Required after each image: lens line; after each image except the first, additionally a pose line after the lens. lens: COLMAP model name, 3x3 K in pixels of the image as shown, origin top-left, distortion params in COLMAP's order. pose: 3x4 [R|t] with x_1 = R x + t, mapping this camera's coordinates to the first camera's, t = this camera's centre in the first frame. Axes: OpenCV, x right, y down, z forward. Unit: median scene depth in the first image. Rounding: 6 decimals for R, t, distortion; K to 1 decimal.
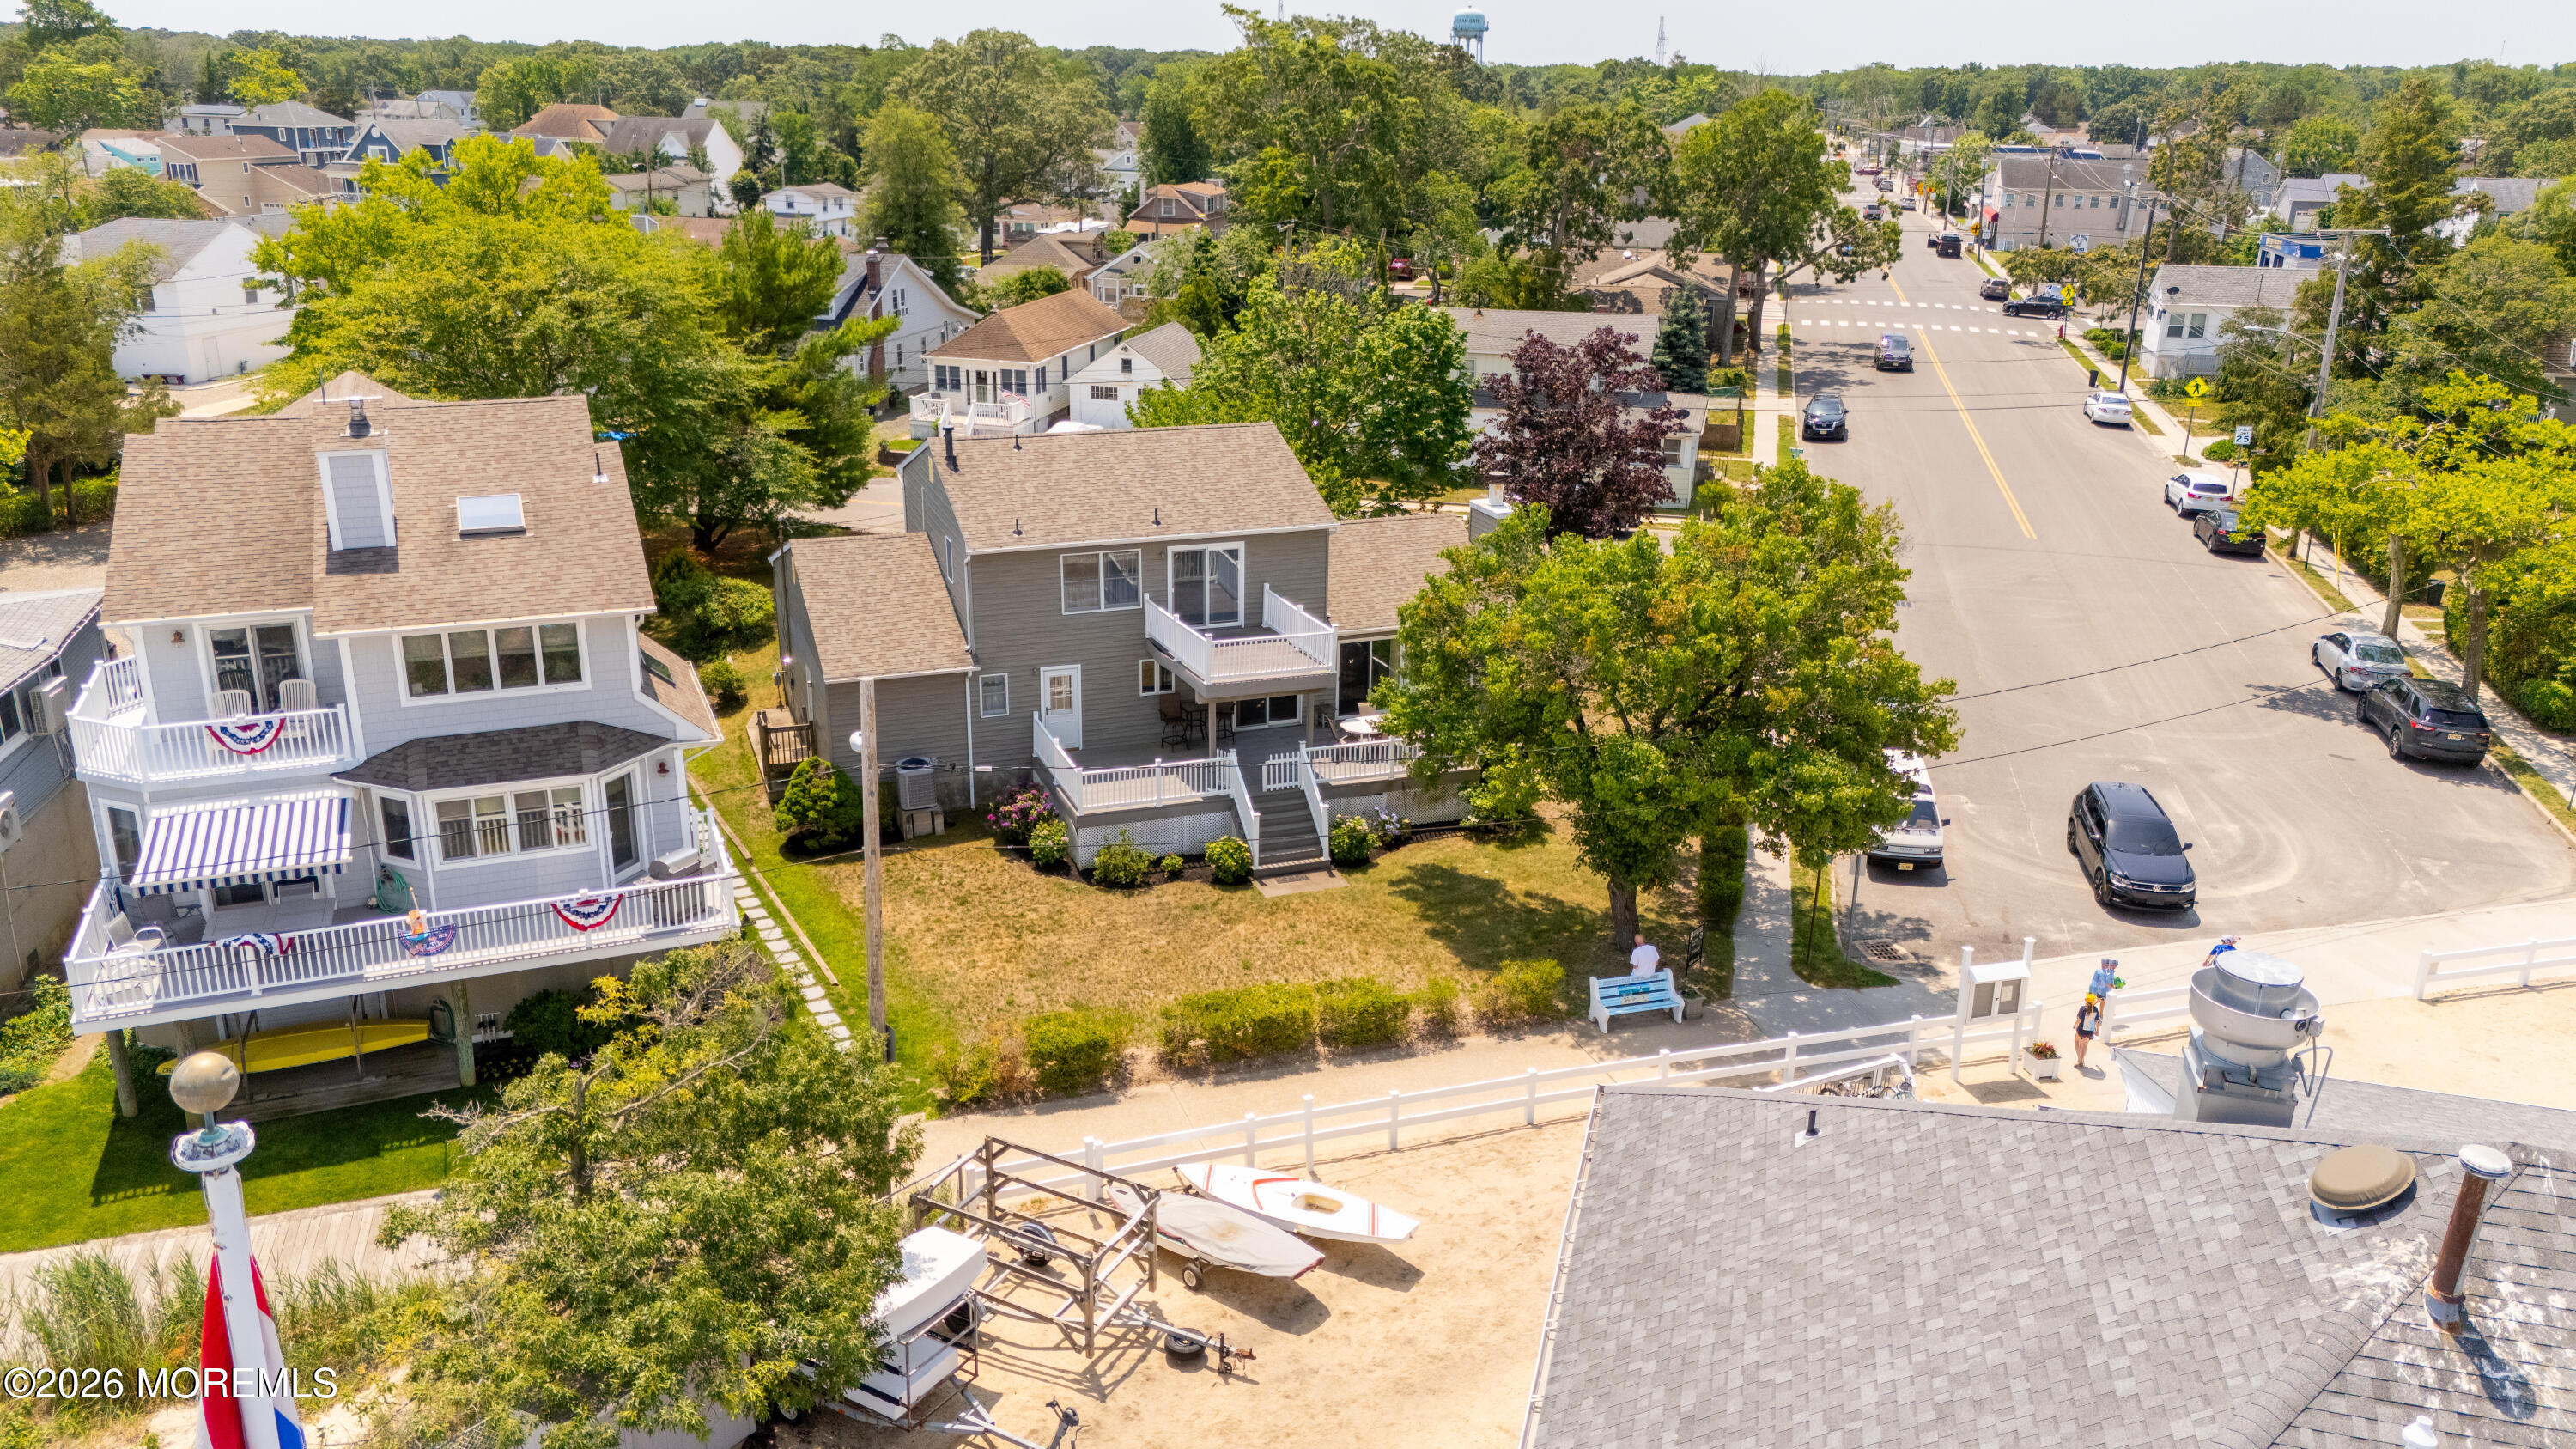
lens RADIAL K [[1891.8, 0, 1288.0], [0, 1891.8, 724.5], [0, 0, 1]] dist [0.062017, -0.053590]
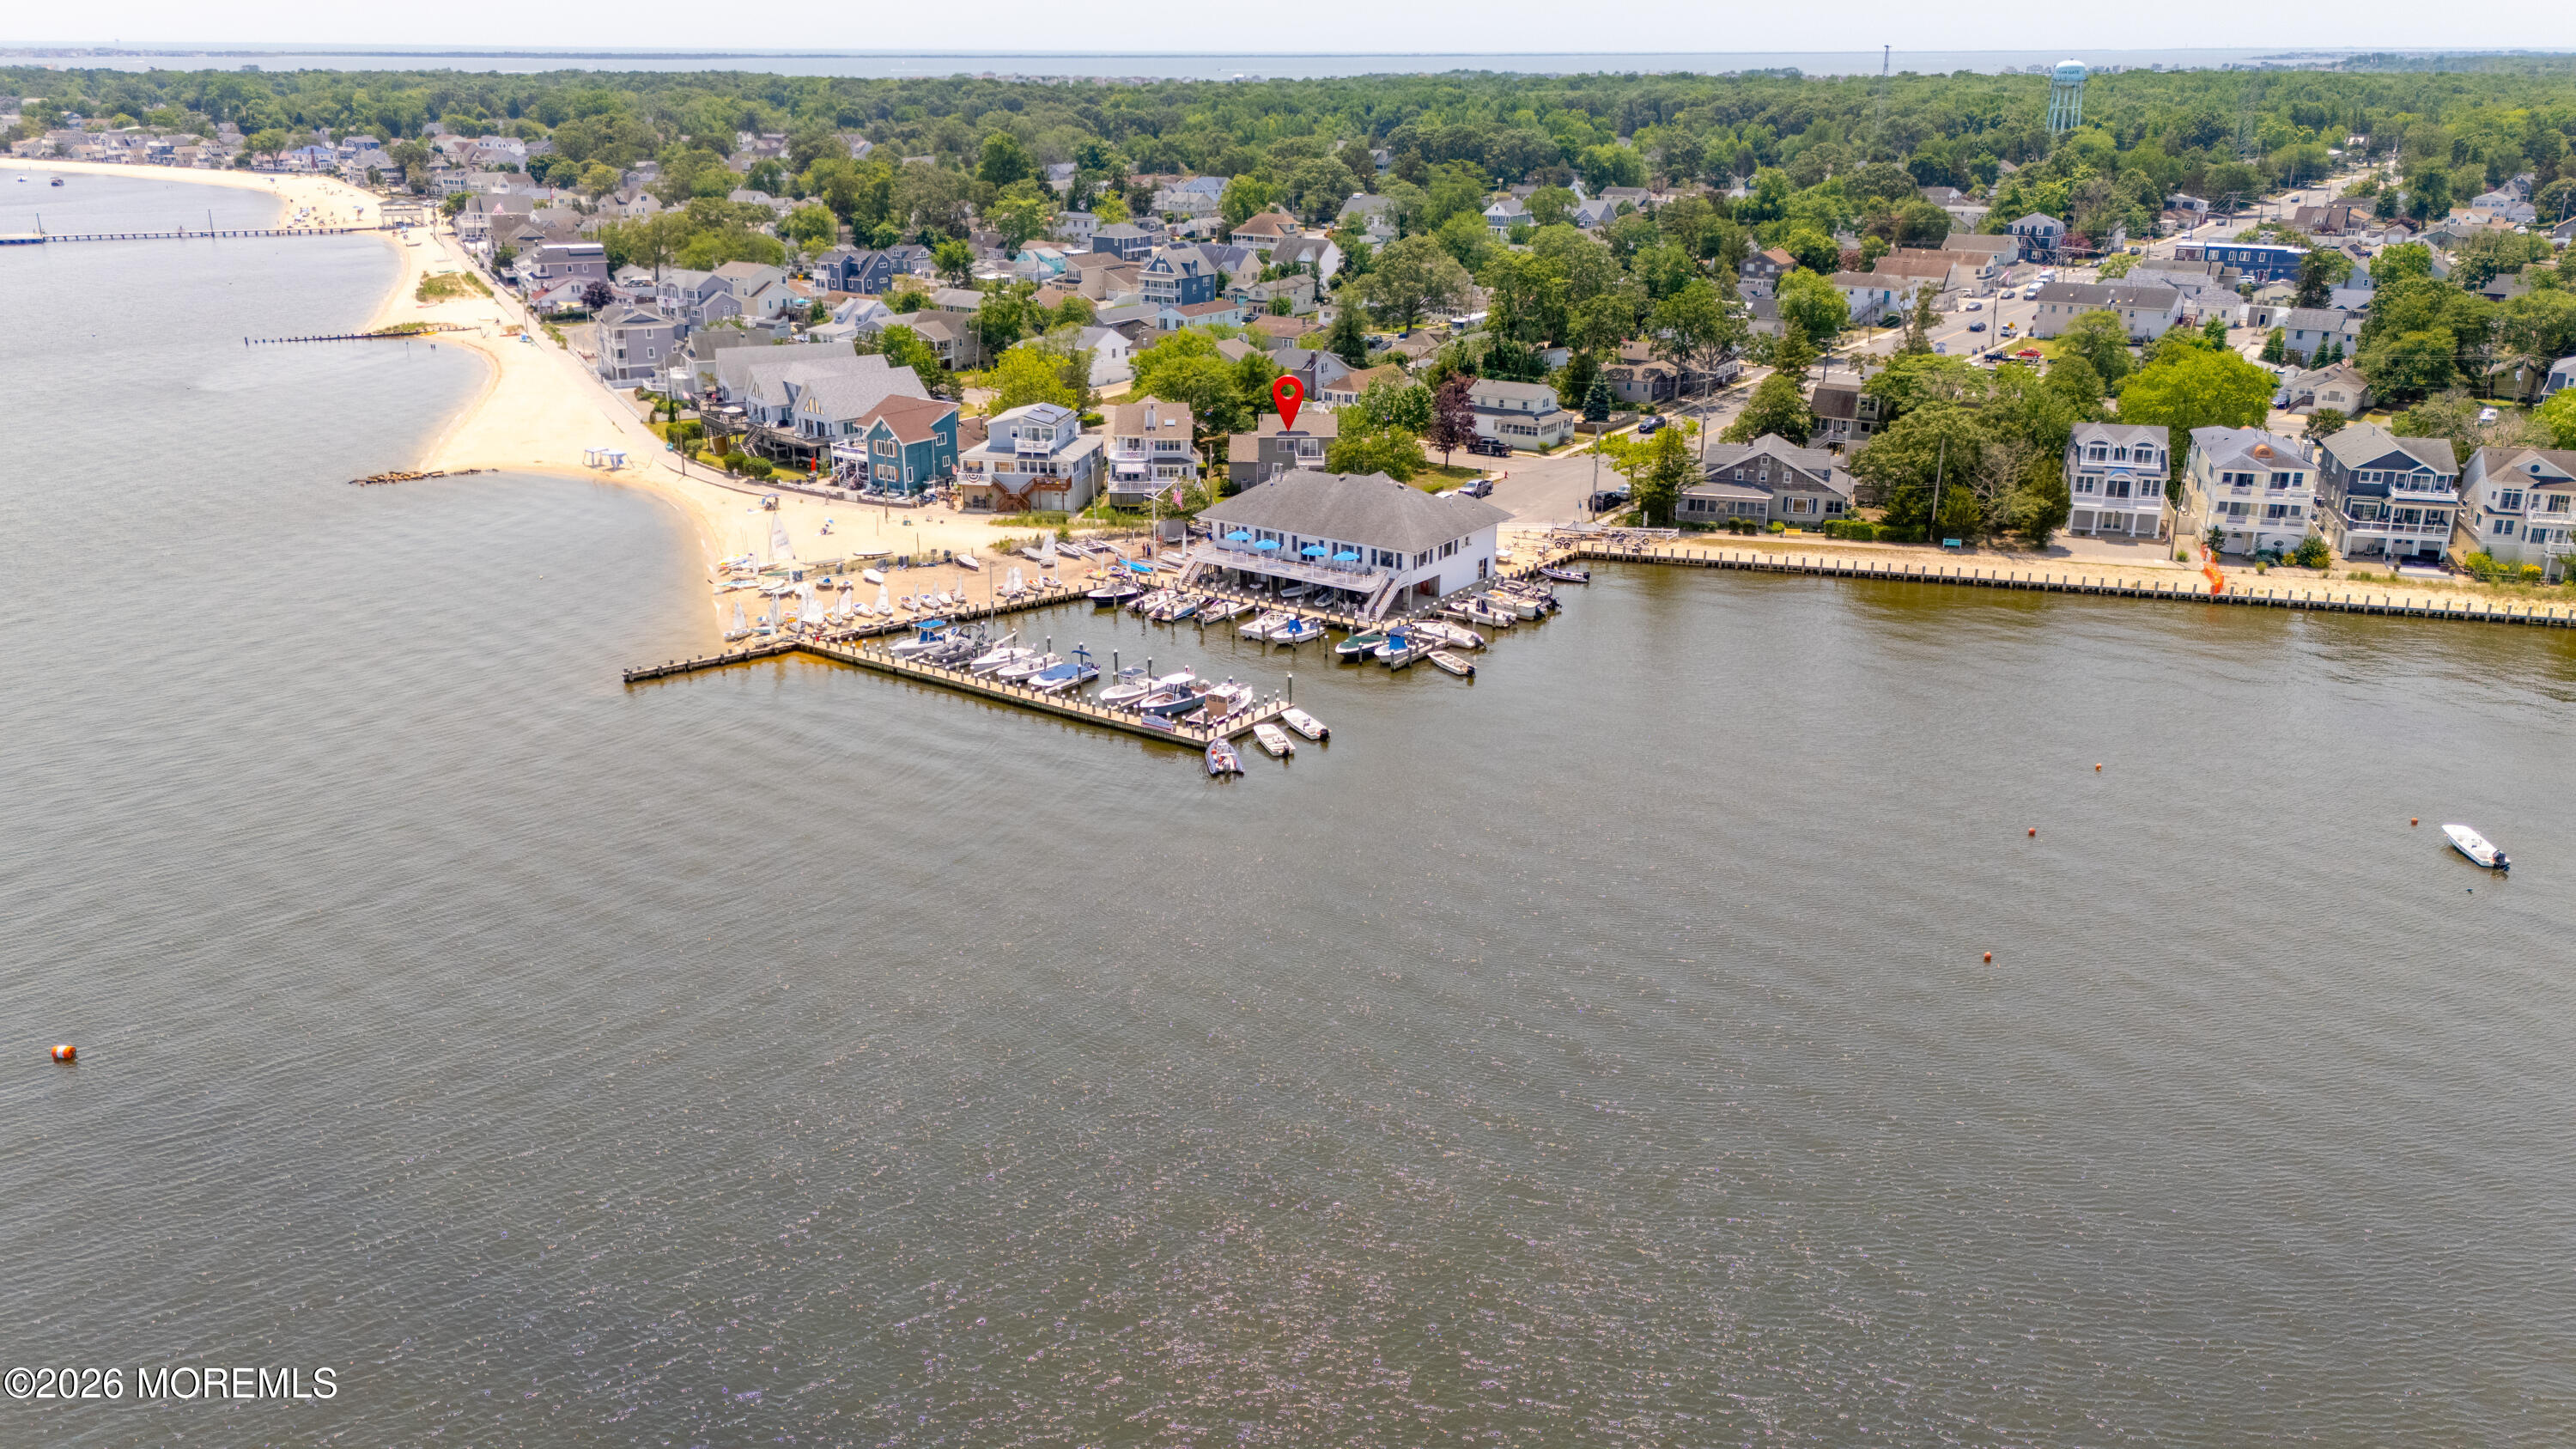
lens RADIAL K [[1918.7, 0, 1288.0], [0, 1918.7, 724.5], [0, 0, 1]] dist [0.053775, -0.044589]
pose [[0.933918, 0.100943, -0.342941, 1.473731], [-0.100483, 0.994754, 0.019158, 0.478438], [0.343075, 0.016568, 0.939162, -3.182222]]
